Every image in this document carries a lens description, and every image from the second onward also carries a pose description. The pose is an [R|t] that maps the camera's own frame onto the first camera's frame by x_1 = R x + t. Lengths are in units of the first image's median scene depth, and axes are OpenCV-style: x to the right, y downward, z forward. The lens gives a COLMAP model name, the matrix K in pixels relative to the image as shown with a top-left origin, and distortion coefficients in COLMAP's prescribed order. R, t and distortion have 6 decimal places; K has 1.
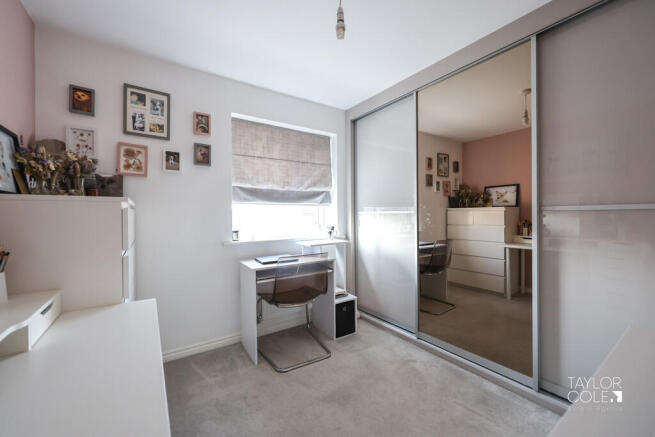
lens RADIAL K [[264.5, 0, 321.2], [0, 264.5, 216.0], [0, 0, 1]] dist [0.000391, 0.000263]
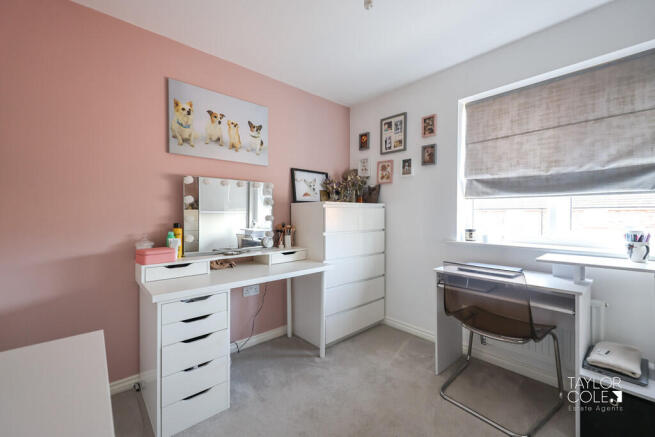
lens RADIAL K [[264.5, 0, 320.5], [0, 264.5, 216.2], [0, 0, 1]] dist [0.000391, 0.000263]
pose [[0.125482, 0.014332, -0.991992, 0.560242], [-0.002467, 0.999897, 0.014134, -0.000206], [0.992093, 0.000674, 0.125505, 0.439712]]
